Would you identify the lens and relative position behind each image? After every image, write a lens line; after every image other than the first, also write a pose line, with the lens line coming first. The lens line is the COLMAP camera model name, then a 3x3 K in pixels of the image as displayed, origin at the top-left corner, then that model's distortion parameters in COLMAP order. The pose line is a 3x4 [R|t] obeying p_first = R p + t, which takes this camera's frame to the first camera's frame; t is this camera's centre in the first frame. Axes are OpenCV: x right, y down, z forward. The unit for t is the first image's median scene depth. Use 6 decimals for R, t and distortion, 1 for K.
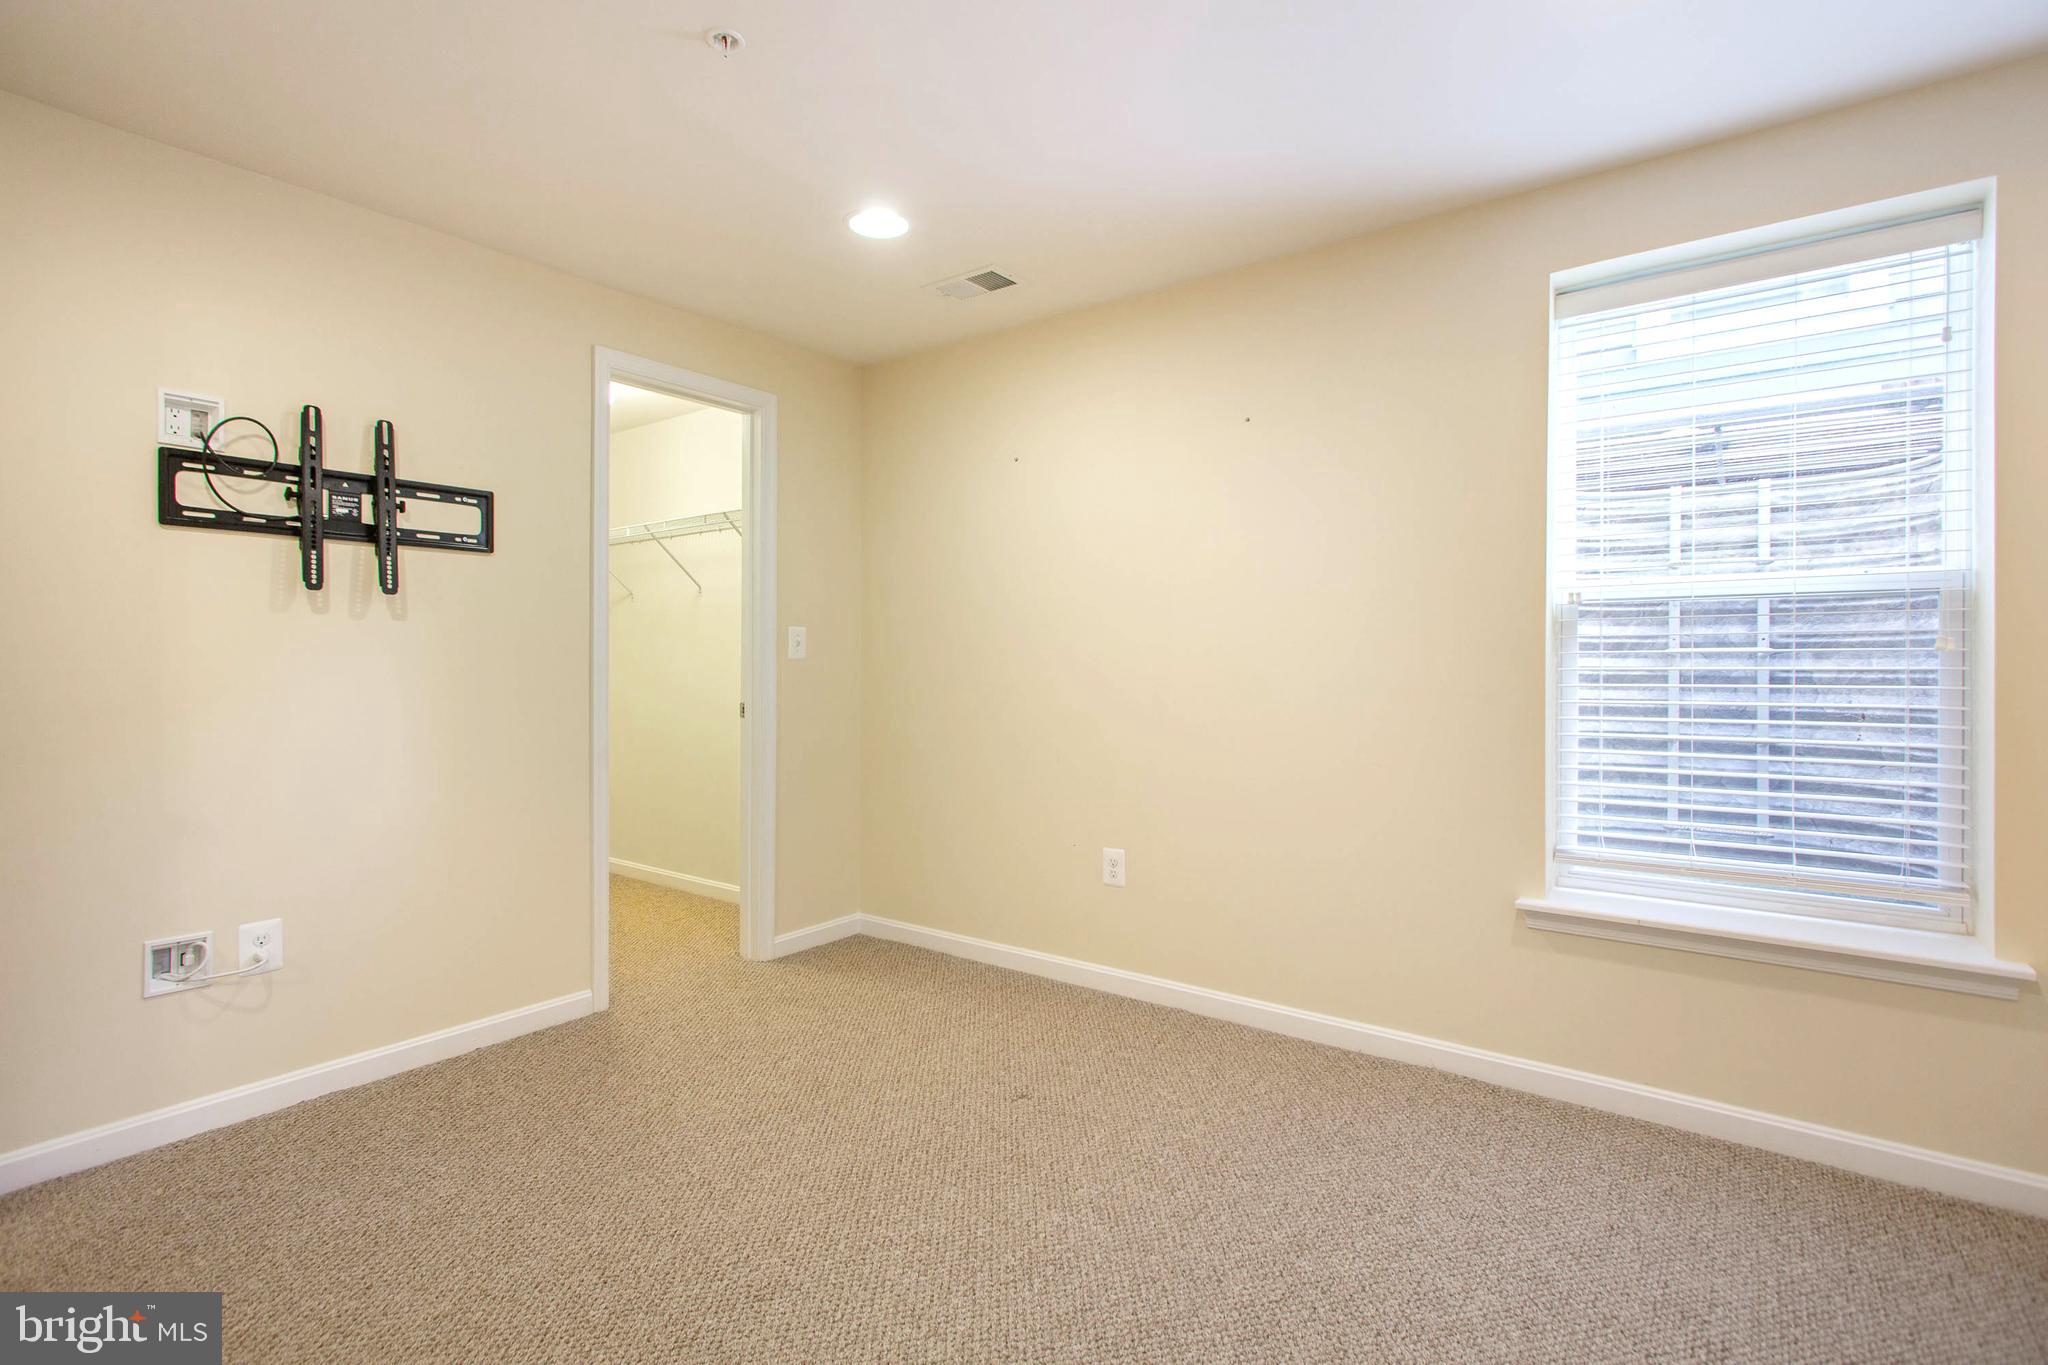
lens RADIAL K [[969.7, 0, 1024.5], [0, 969.7, 674.8], [0, 0, 1]] dist [-0.007507, 0.007068]
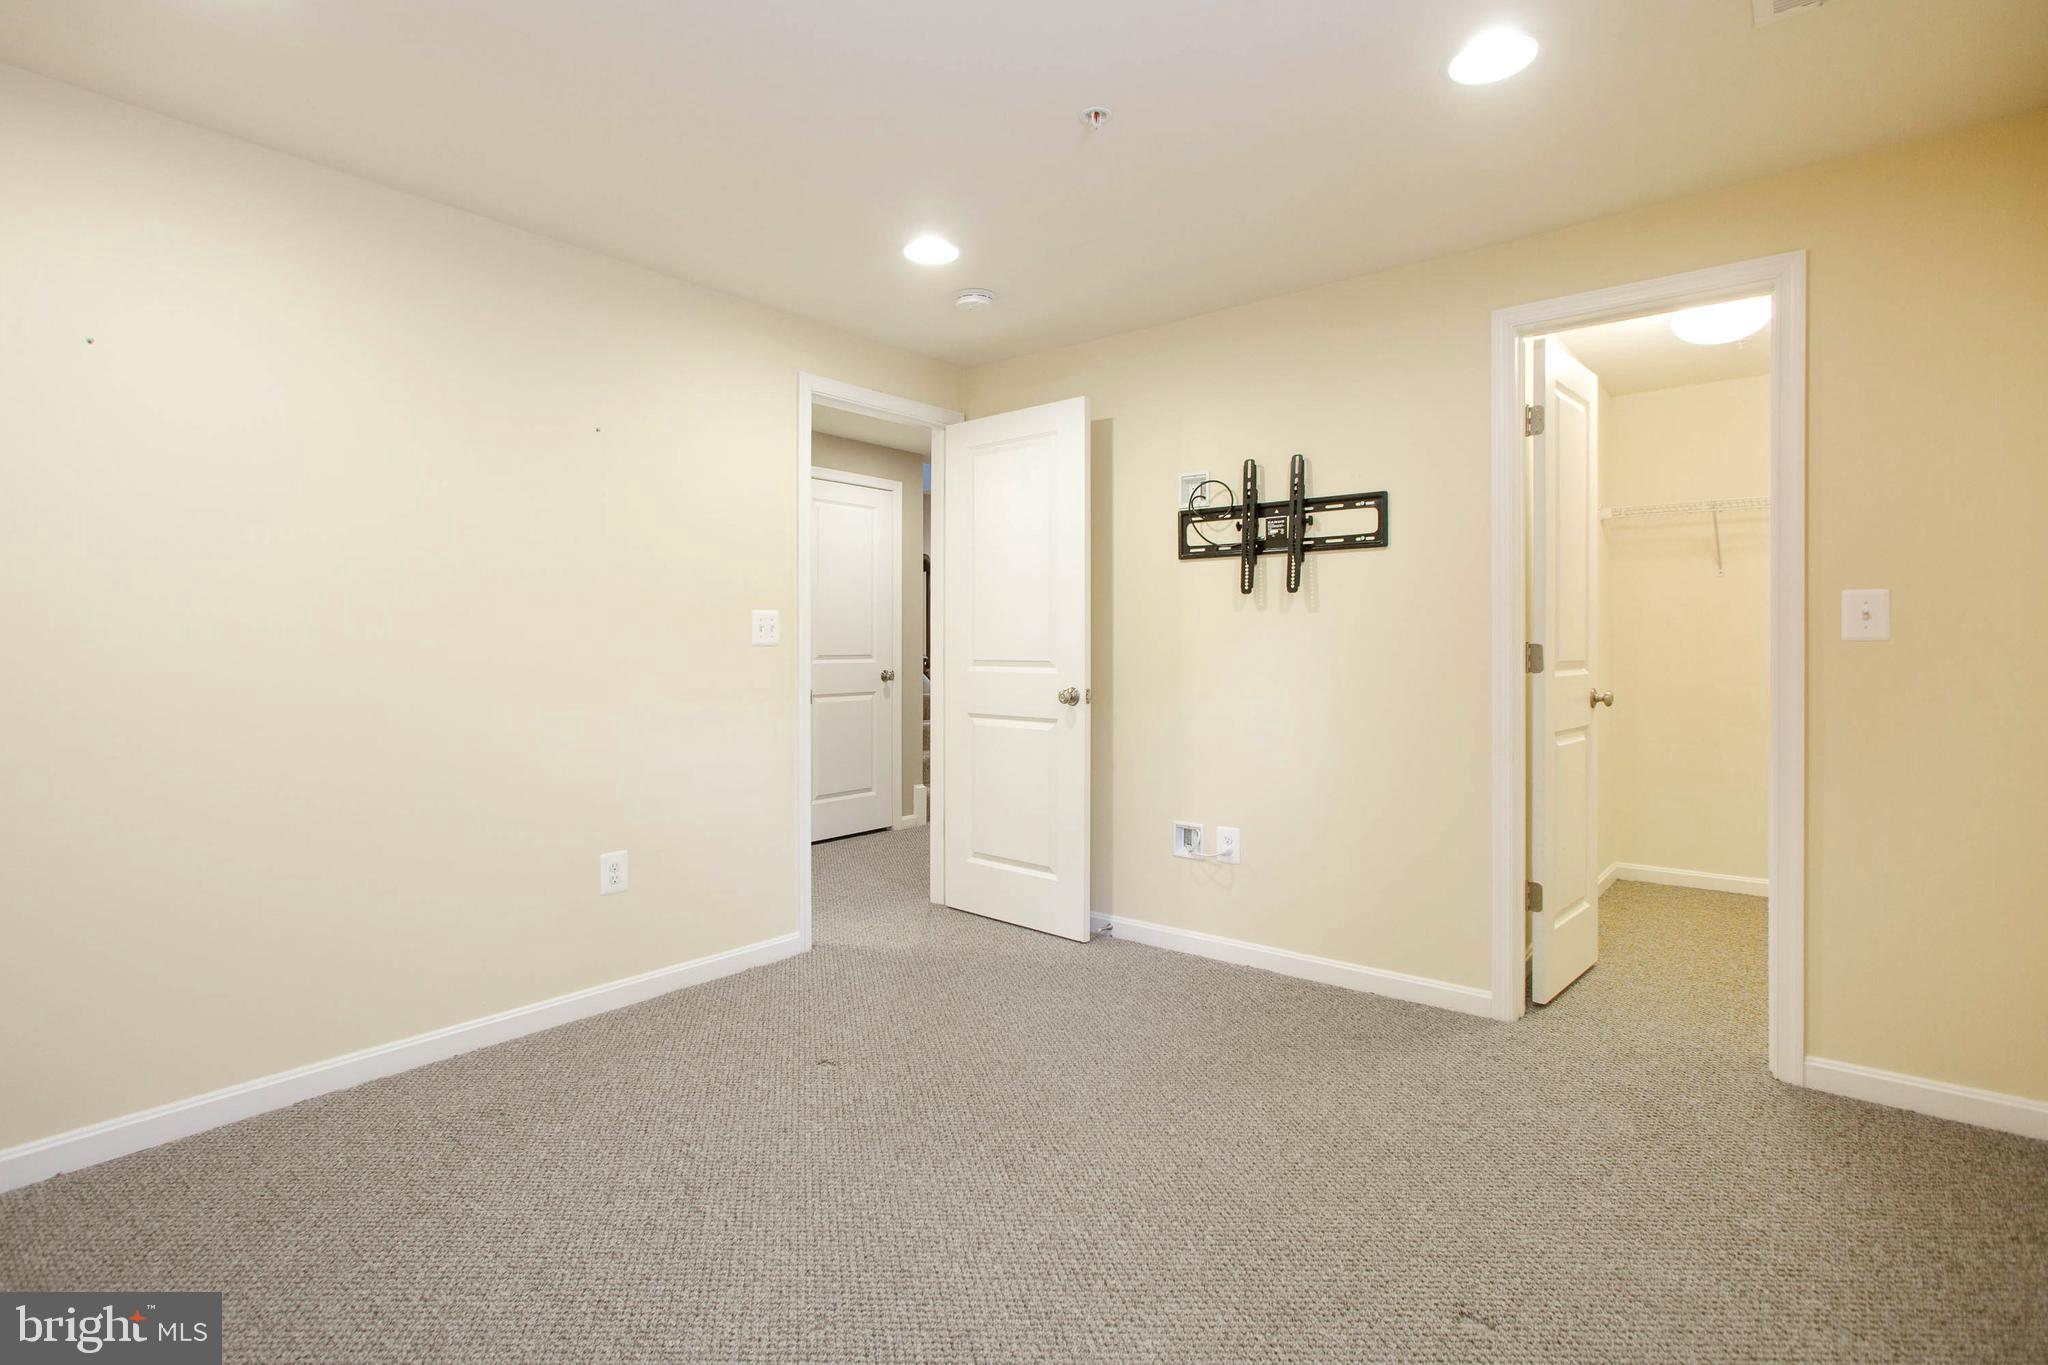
lens RADIAL K [[969.7, 0, 1031.8], [0, 969.7, 648.3], [0, 0, 1]] dist [-0.007507, 0.007068]
pose [[-0.017306, -0.007452, -0.999822, 0.608504], [-0.016557, 0.999837, -0.007166, 0.004558], [0.999713, 0.016430, -0.017427, 0.677738]]
